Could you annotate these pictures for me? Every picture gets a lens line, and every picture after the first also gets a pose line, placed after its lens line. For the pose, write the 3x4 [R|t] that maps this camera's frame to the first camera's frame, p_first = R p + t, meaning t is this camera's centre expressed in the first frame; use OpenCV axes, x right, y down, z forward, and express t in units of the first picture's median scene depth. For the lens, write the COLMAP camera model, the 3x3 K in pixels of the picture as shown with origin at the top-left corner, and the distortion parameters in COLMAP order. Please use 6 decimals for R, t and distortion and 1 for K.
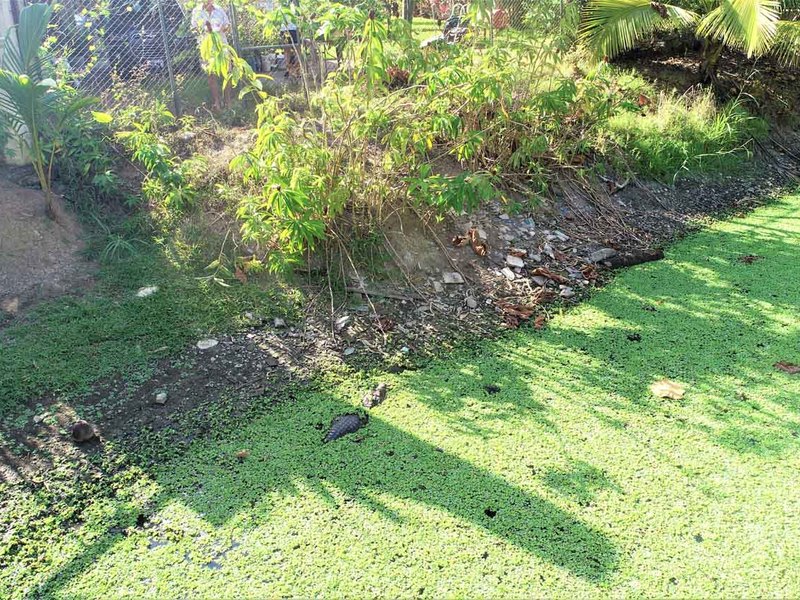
lens RADIAL K [[713.3, 0, 400.9], [0, 713.3, 301.1], [0, 0, 1]] dist [0.005284, -0.025714]
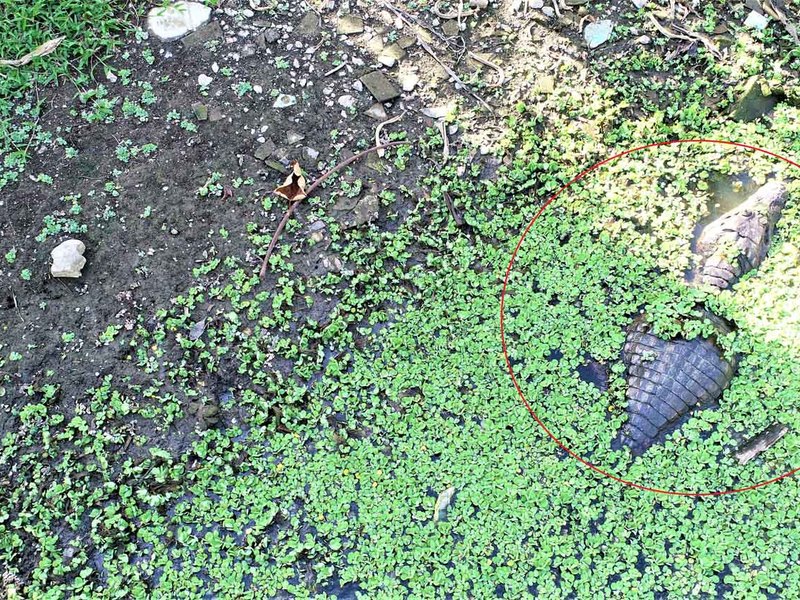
lens RADIAL K [[713.3, 0, 396.9], [0, 713.3, 300.1], [0, 0, 1]] dist [0.005284, -0.025714]
pose [[0.999768, -0.006092, -0.020670, -0.162084], [0.017167, 0.804940, 0.593108, -0.030420], [0.013024, -0.593325, 0.804857, 0.650786]]
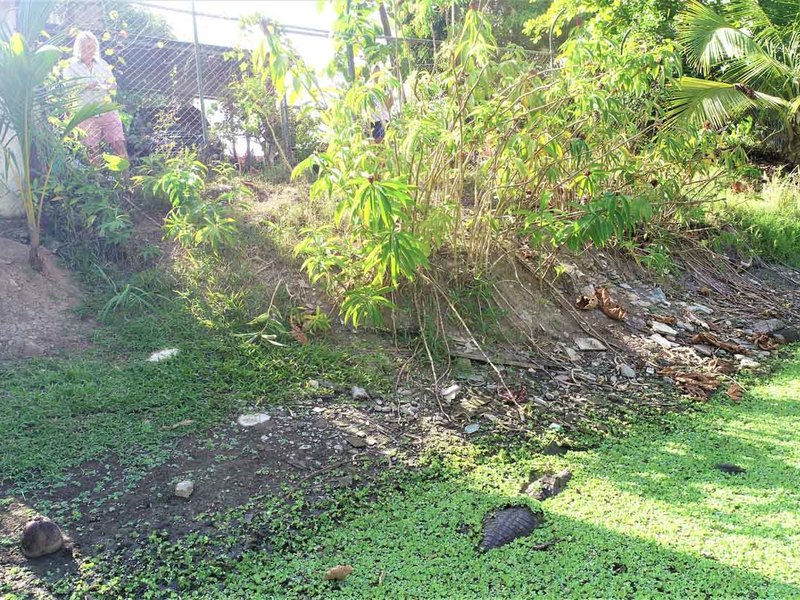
lens RADIAL K [[713.3, 0, 401.2], [0, 713.3, 301.2], [0, 0, 1]] dist [0.005284, -0.025714]
pose [[0.999875, -0.014659, 0.005985, -0.139028], [0.015703, 0.966516, -0.256125, 0.123398], [-0.002030, 0.256186, 0.966625, 0.344321]]
